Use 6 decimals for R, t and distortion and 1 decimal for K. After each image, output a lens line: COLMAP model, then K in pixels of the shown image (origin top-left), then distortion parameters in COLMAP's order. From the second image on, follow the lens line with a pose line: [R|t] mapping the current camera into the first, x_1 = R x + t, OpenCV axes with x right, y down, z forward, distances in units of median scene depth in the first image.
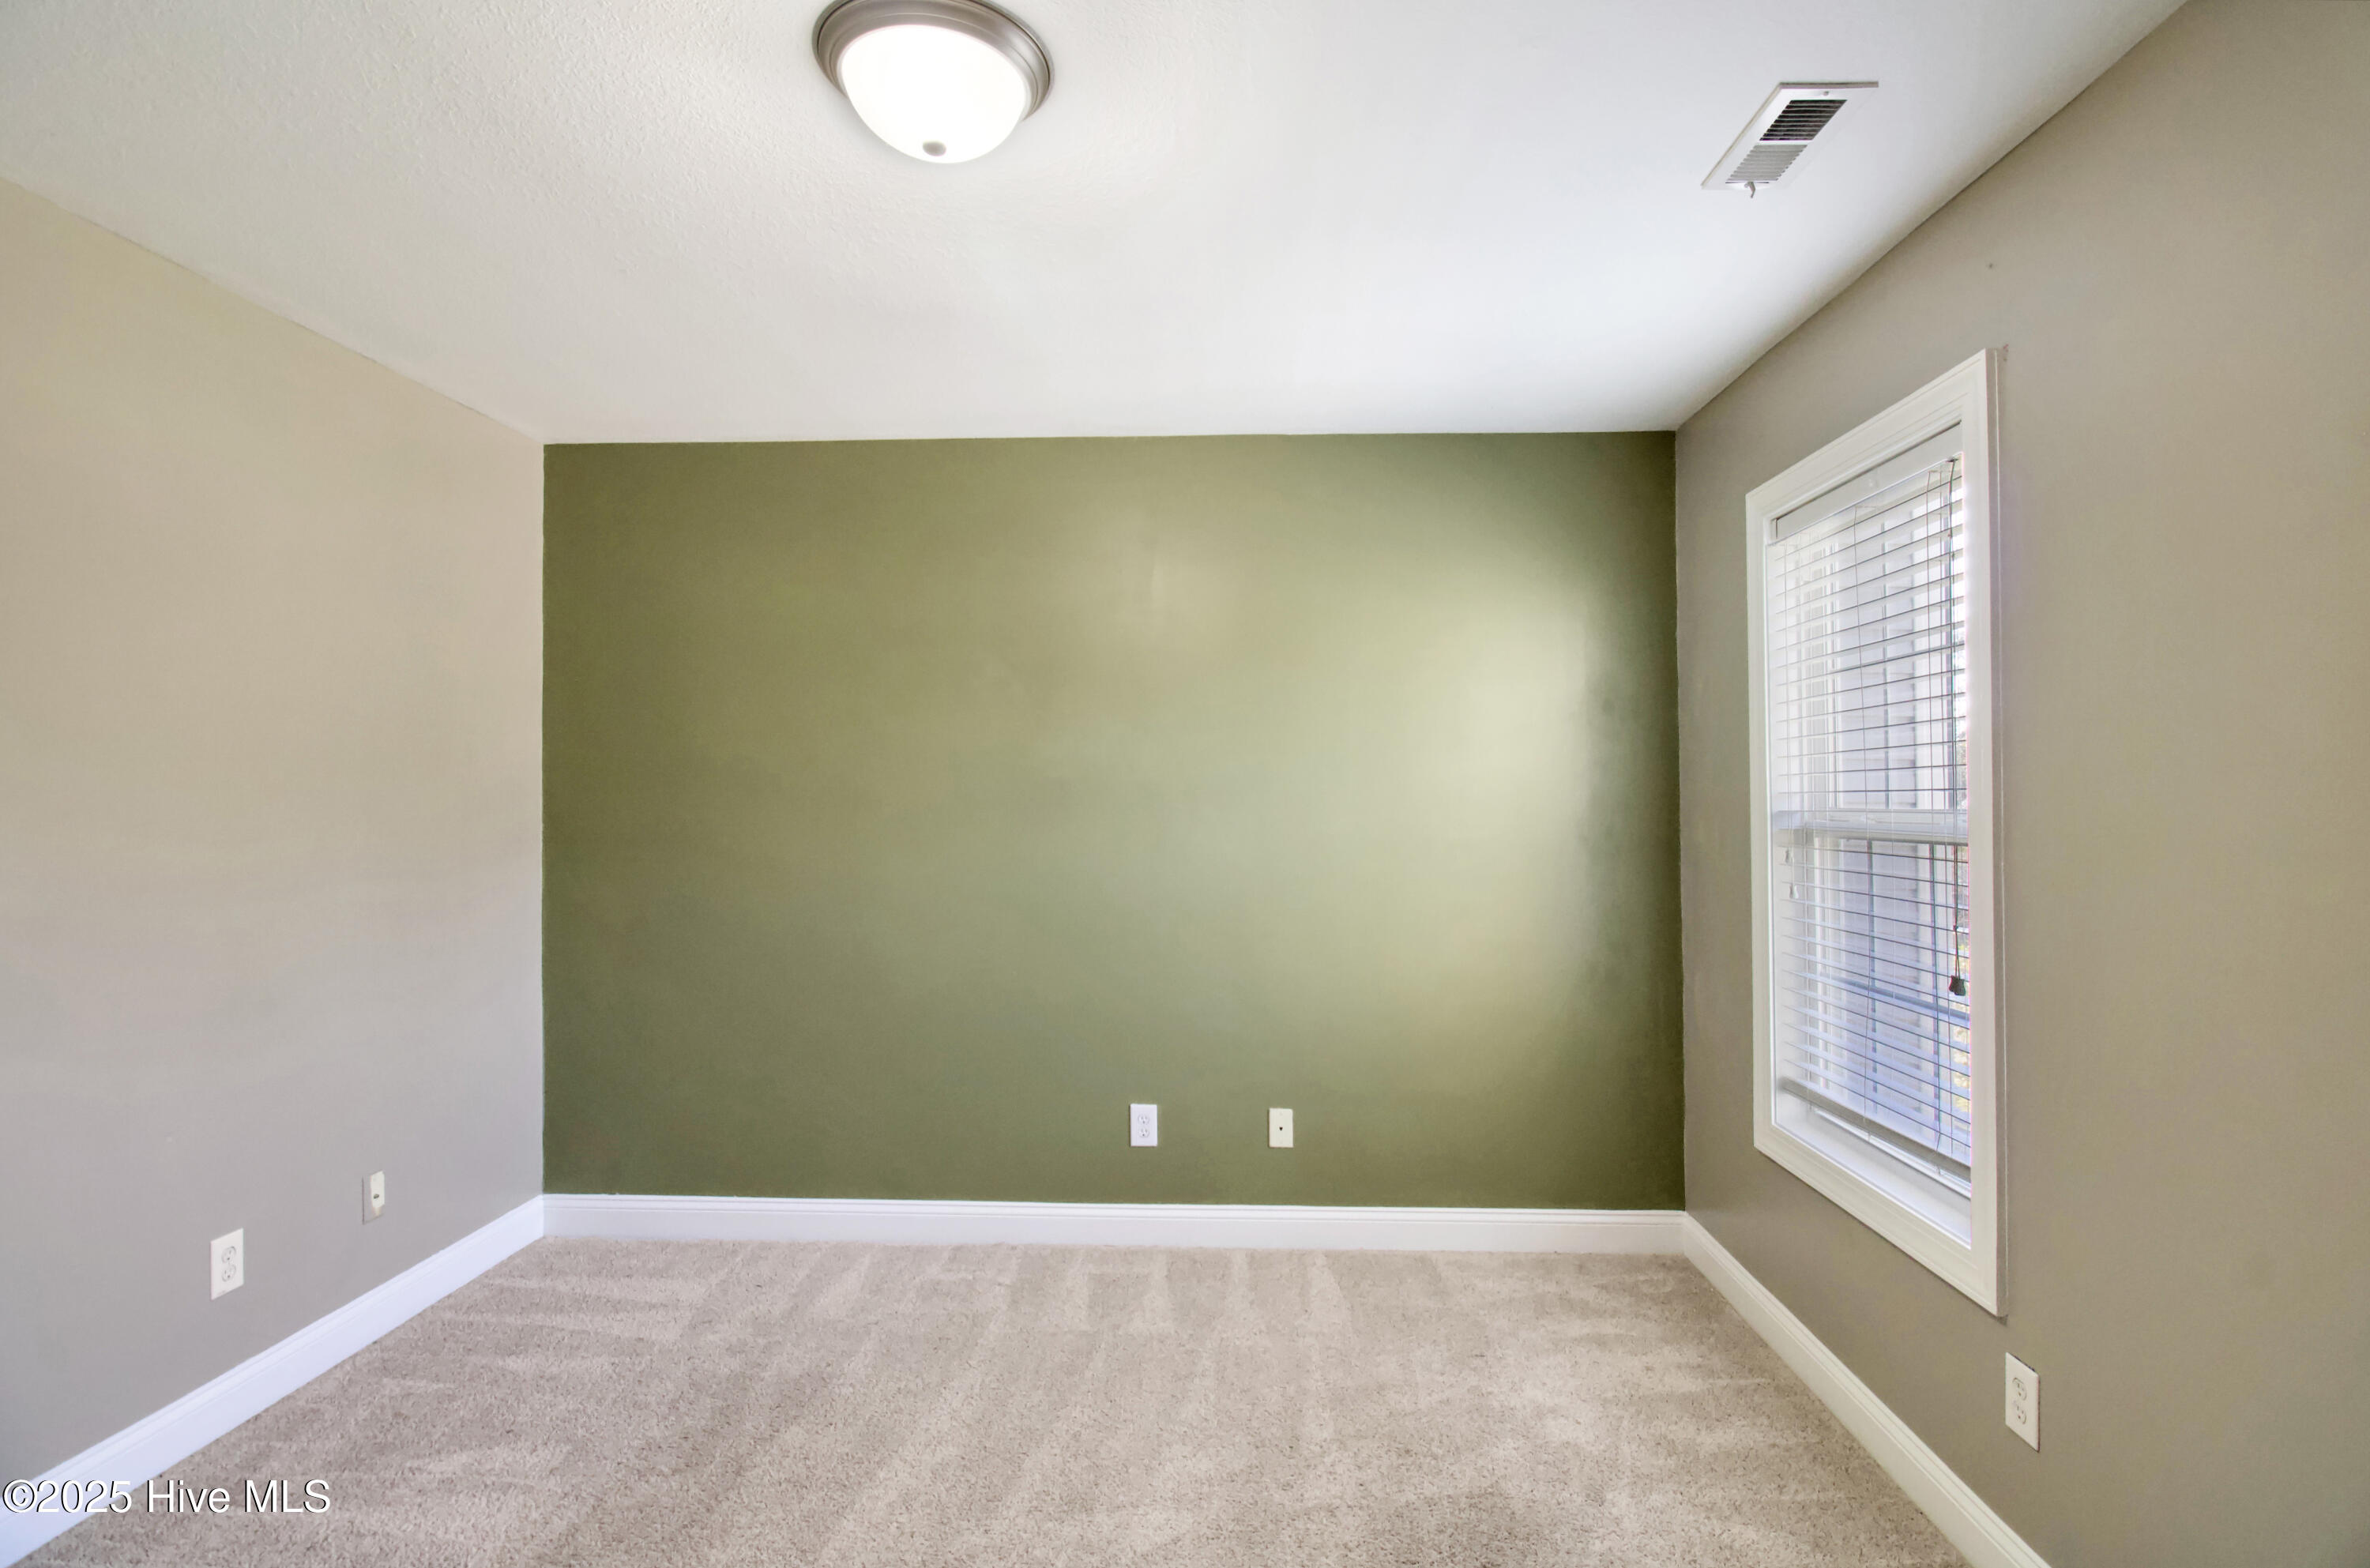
lens RADIAL K [[1125.6, 0, 1185.0], [0, 1125.6, 784.0], [0, 0, 1]] dist [0.022582, -0.036697]
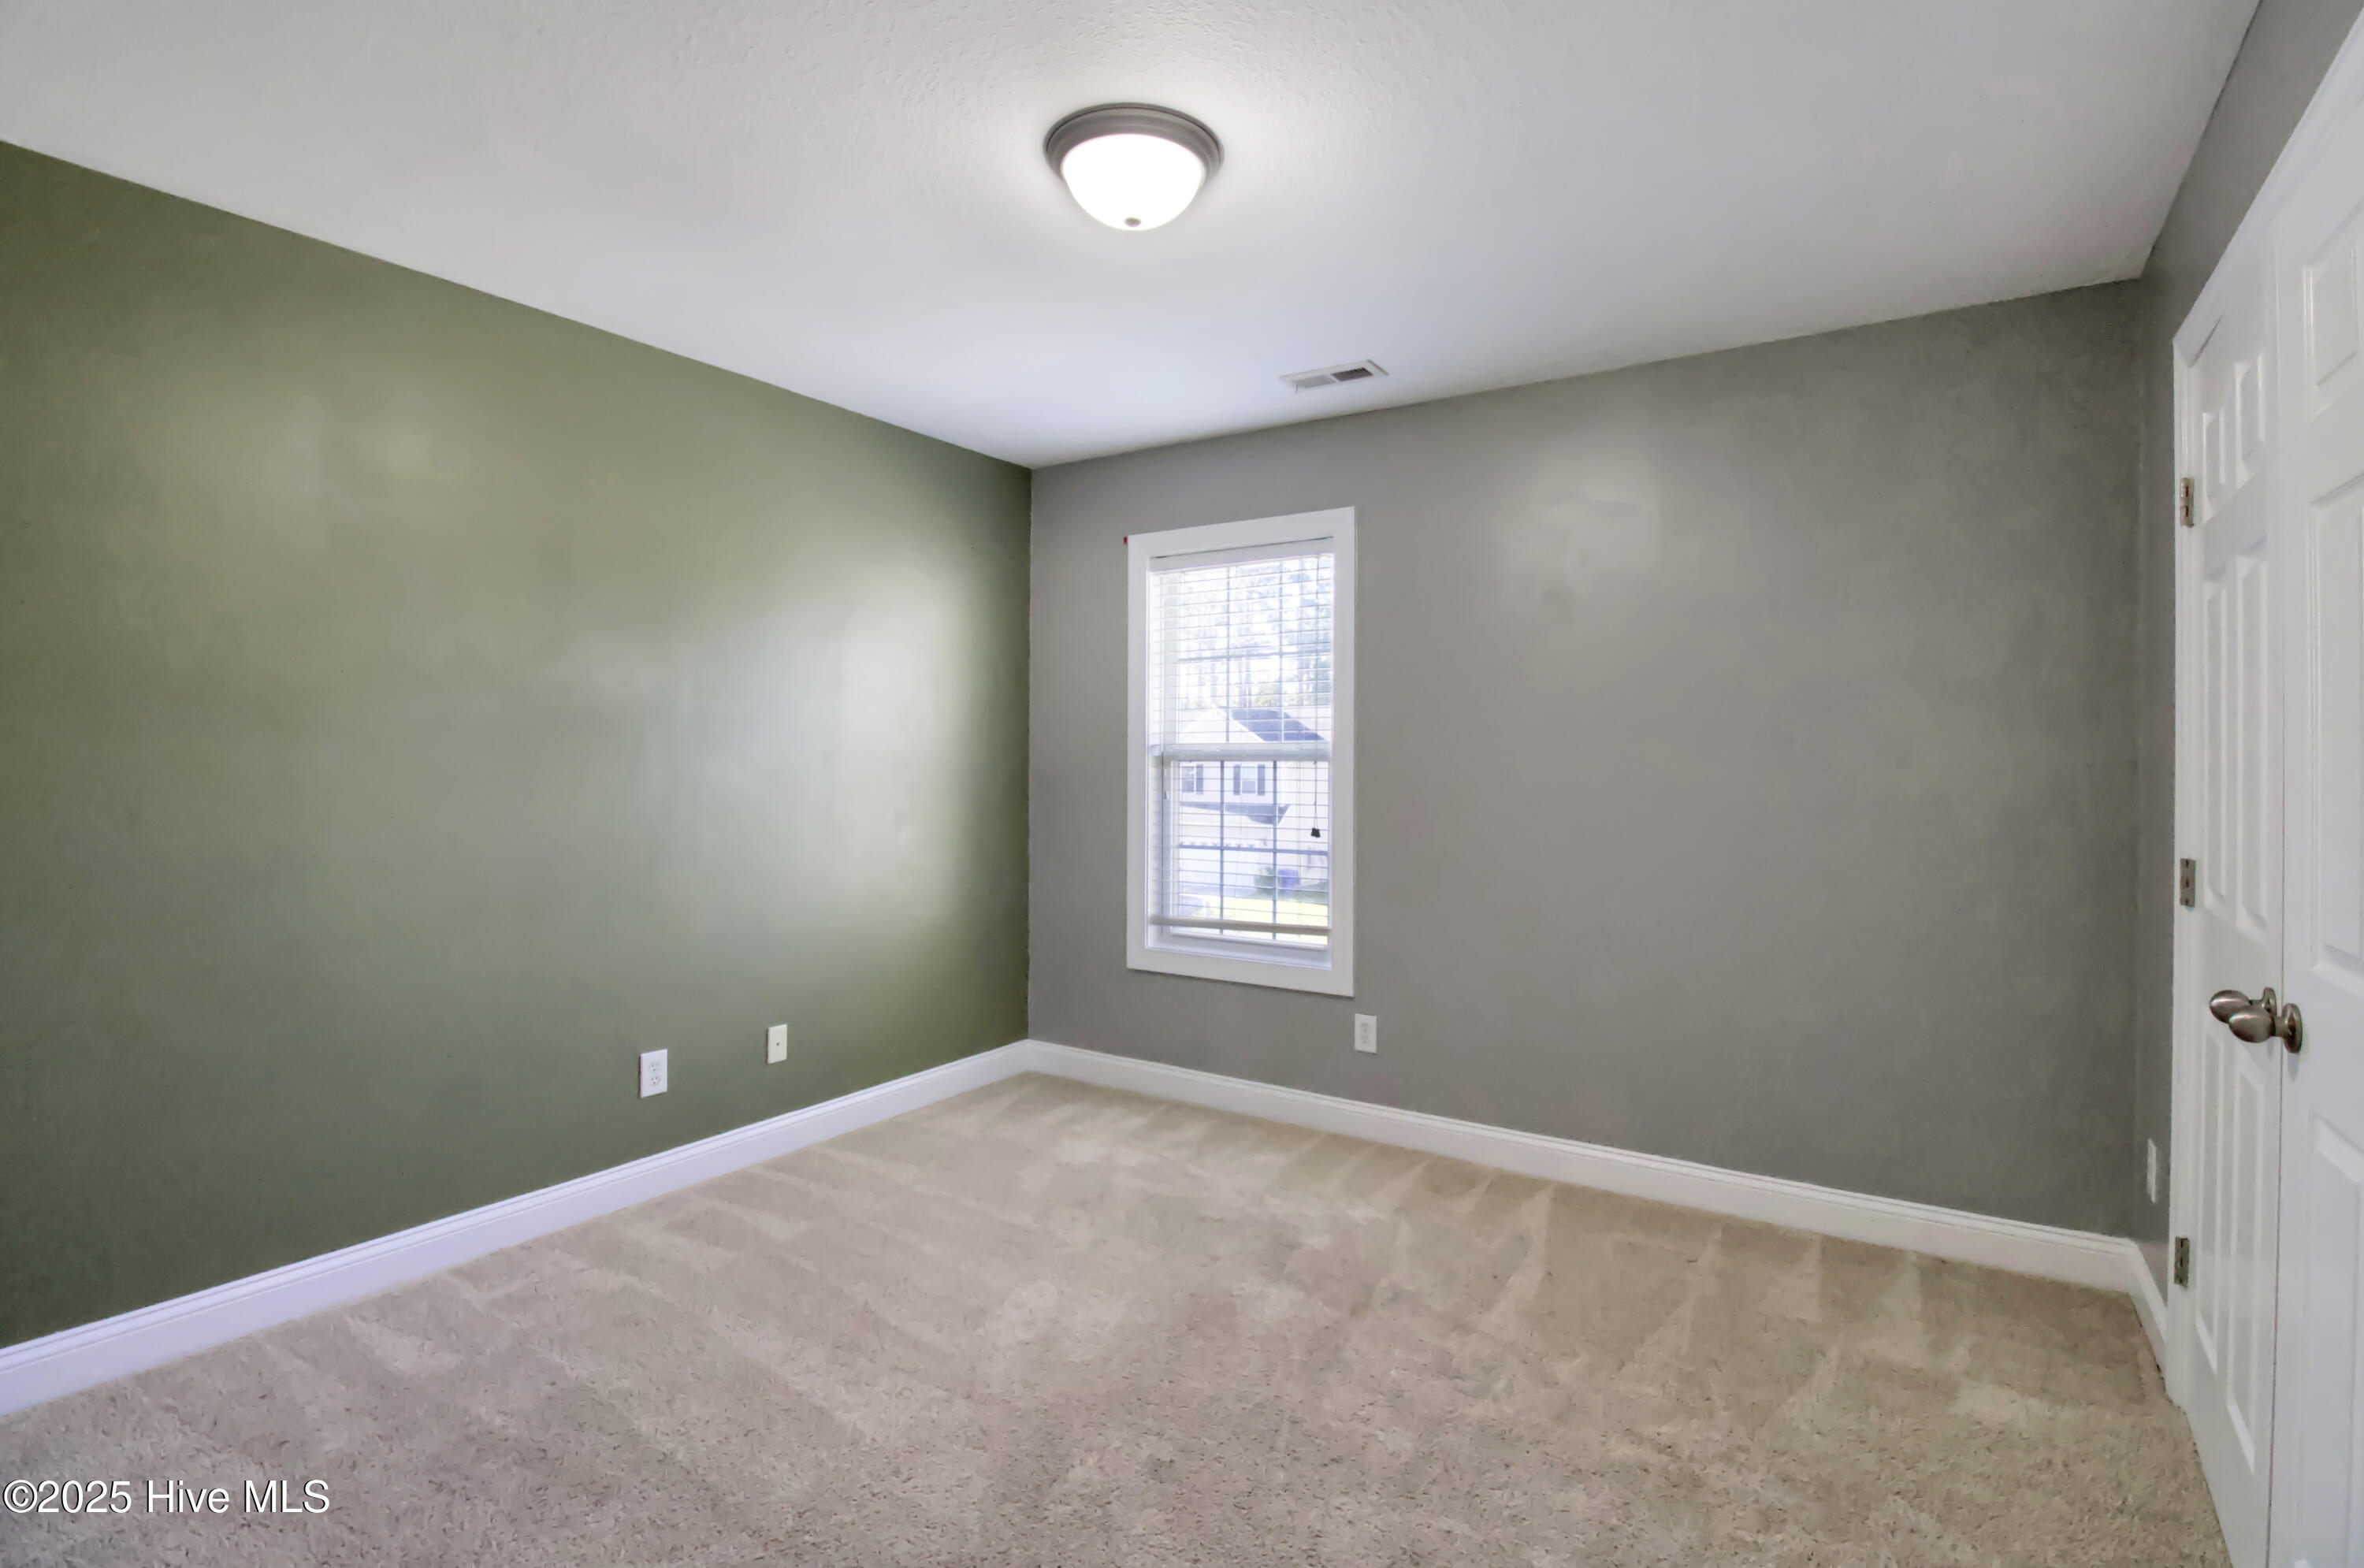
lens RADIAL K [[1142.6, 0, 1182.4], [0, 1142.6, 751.4], [0, 0, 1]] dist [0.001108, -0.015048]
pose [[0.516269, 0.005241, 0.856411, -0.776470], [-0.010796, 0.999942, 0.000388, 0.031530], [-0.856358, -0.009446, 0.516295, 0.149069]]
